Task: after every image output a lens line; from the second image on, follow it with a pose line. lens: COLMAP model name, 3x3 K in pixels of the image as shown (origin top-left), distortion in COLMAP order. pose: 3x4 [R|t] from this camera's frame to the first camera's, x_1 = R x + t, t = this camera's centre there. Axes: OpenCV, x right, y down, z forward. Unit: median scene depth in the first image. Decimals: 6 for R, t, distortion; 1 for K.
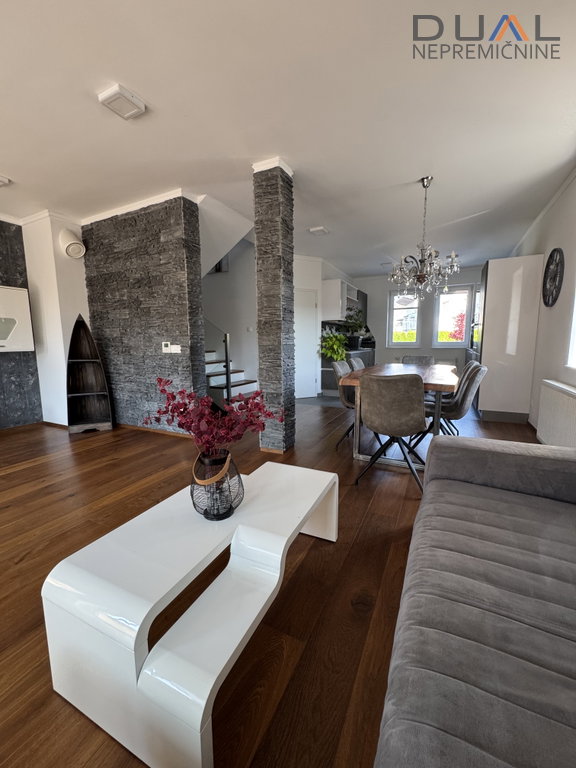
lens RADIAL K [[307.8, 0, 288.0], [0, 307.8, 384.0], [0, 0, 1]] dist [-0.003711, -0.000013]
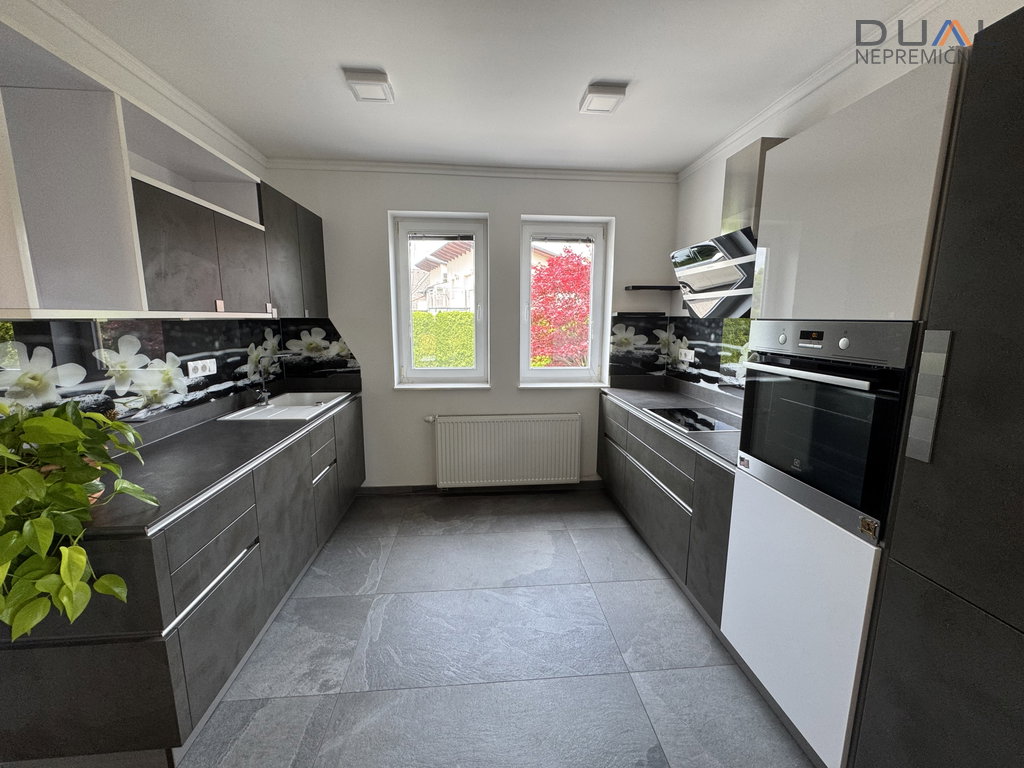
lens RADIAL K [[410.3, 0, 512.0], [0, 410.3, 384.0], [0, 0, 1]] dist [-0.003711, -0.000013]
pose [[0.847665, -0.075943, 0.525068, 0.432524], [0.065331, 0.997111, 0.038747, -0.292049], [-0.526494, 0.001459, 0.850178, 1.241814]]
